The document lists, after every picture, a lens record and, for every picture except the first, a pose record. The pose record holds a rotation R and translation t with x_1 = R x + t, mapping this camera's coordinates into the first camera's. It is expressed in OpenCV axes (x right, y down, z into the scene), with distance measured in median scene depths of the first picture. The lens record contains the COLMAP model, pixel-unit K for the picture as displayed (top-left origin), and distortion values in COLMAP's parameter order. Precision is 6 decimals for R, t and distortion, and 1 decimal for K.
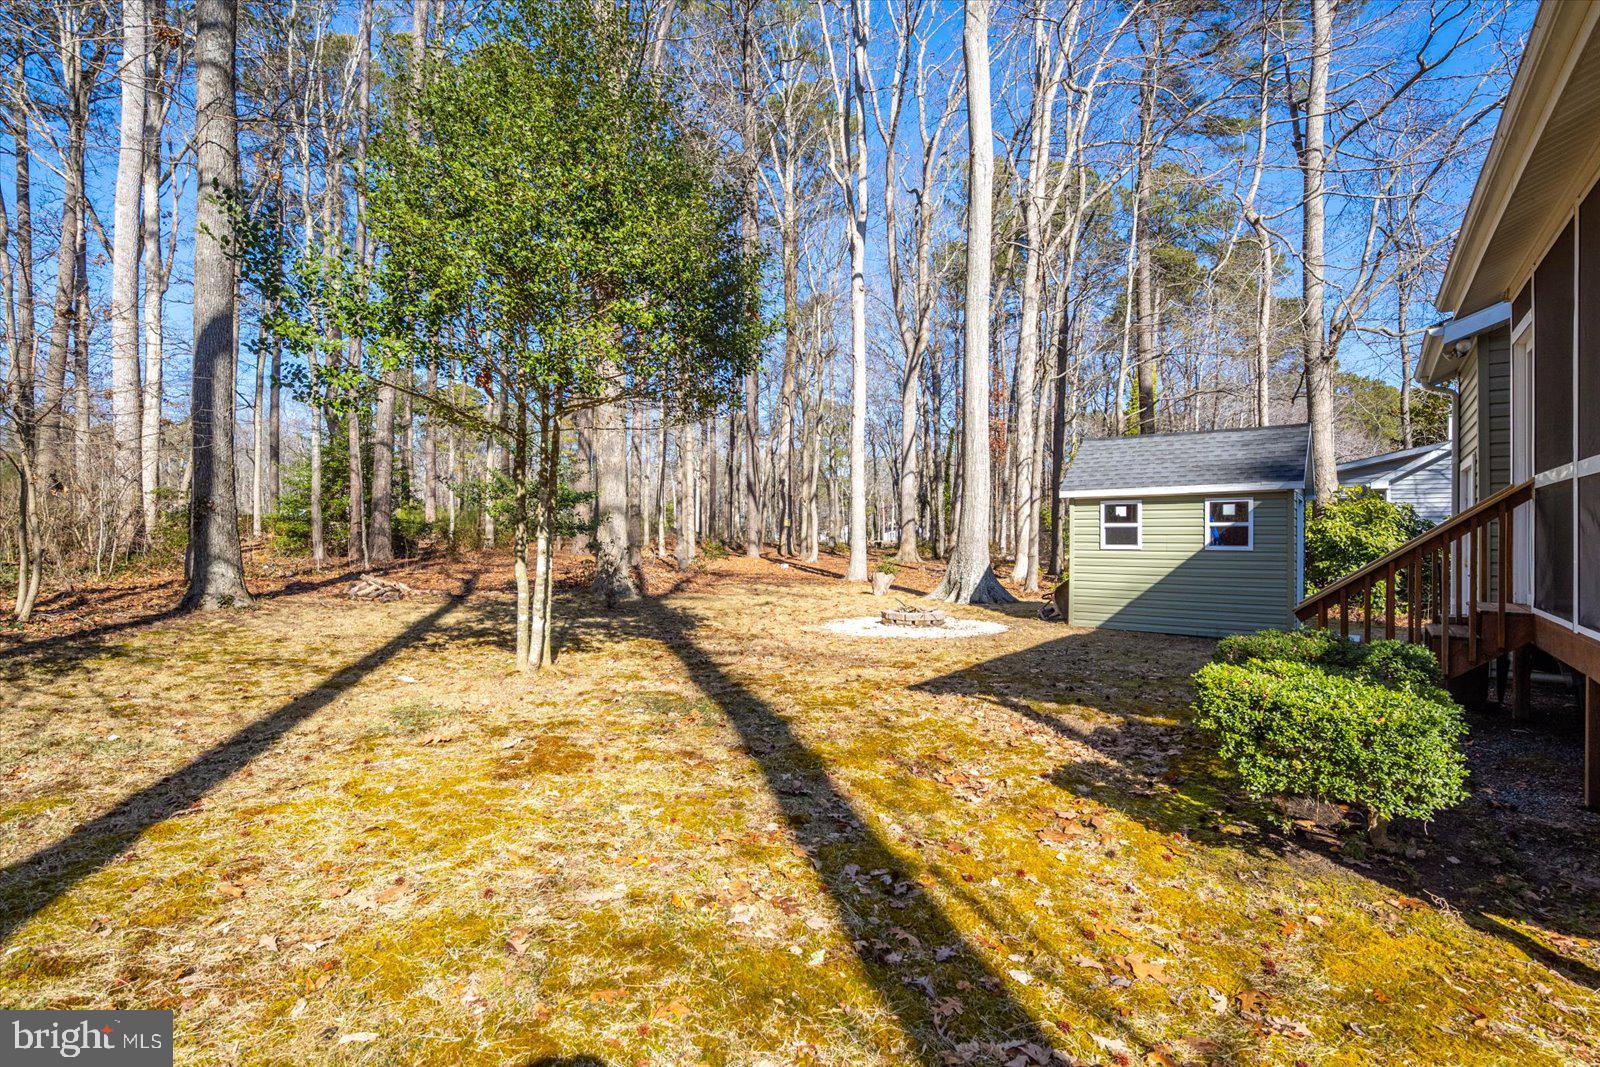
lens RADIAL K [[750.9, 0, 800.0], [0, 750.9, 533.5], [0, 0, 1]] dist [-0.000051, 0.000030]
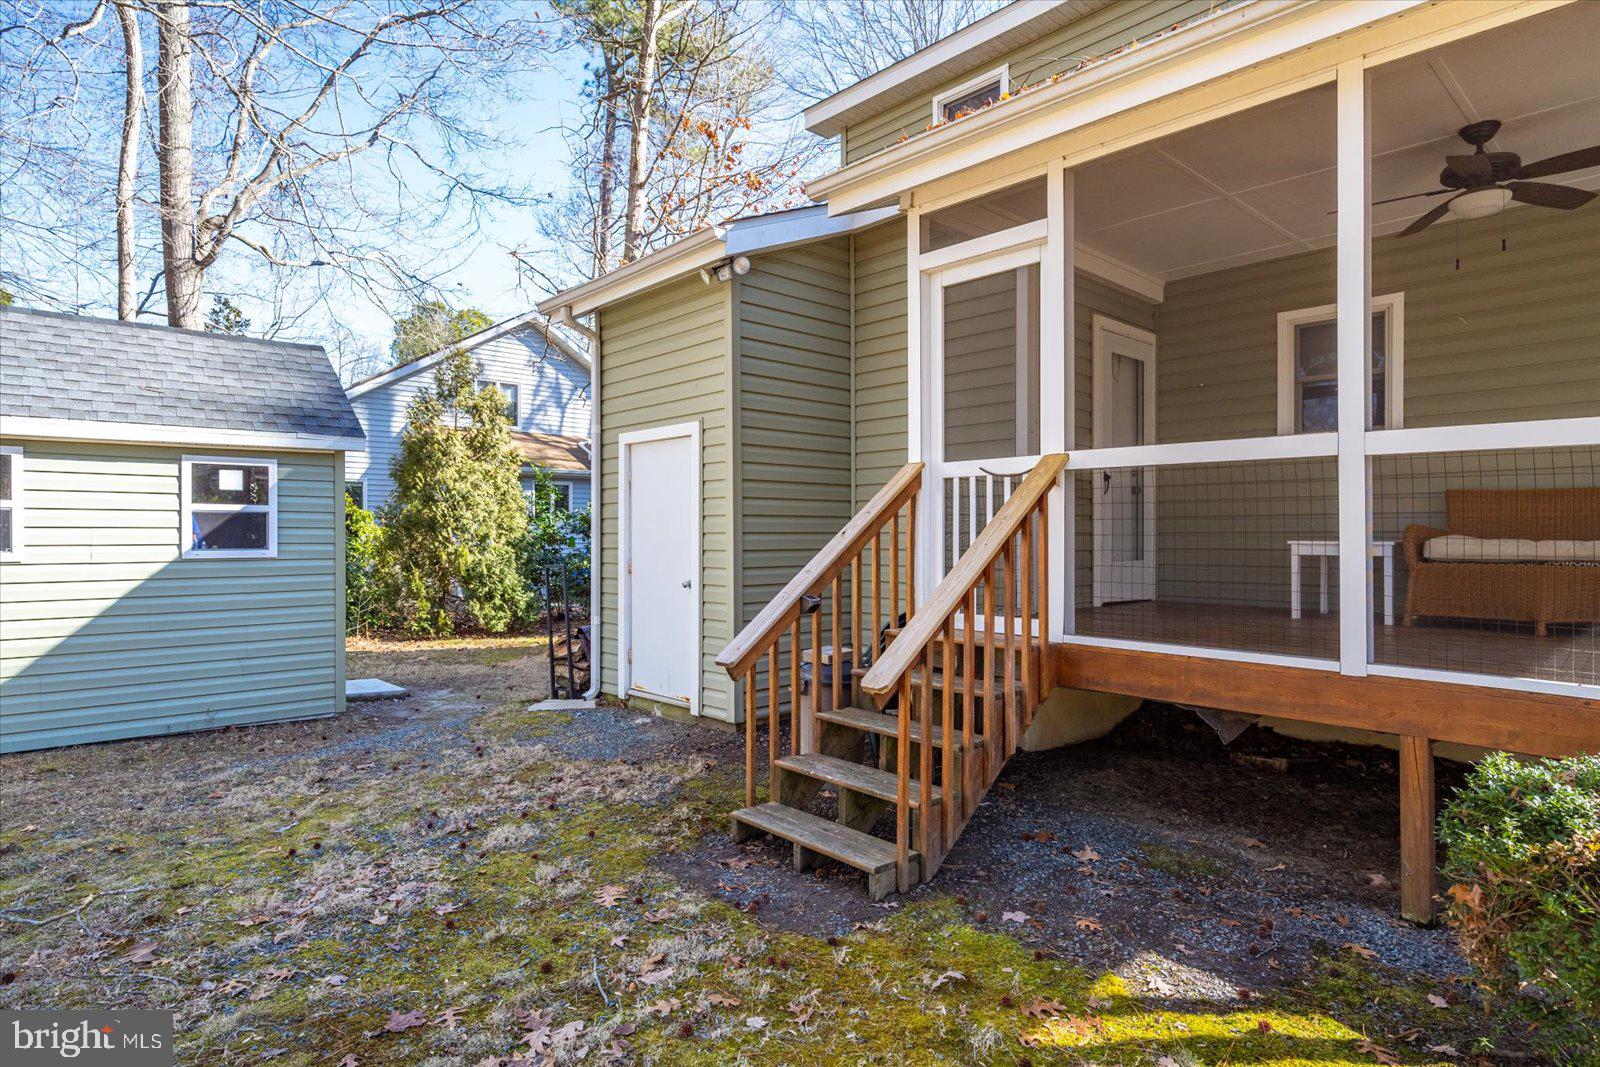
lens RADIAL K [[882.8, 0, 813.3], [0, 882.8, 546.1], [0, 0, 1]] dist [-0.000861, -0.000109]
pose [[0.194457, -0.018330, 0.980740, 0.047160], [-0.006255, 0.999782, 0.019926, -0.000697], [-0.980891, -0.010009, 0.194300, 0.478590]]
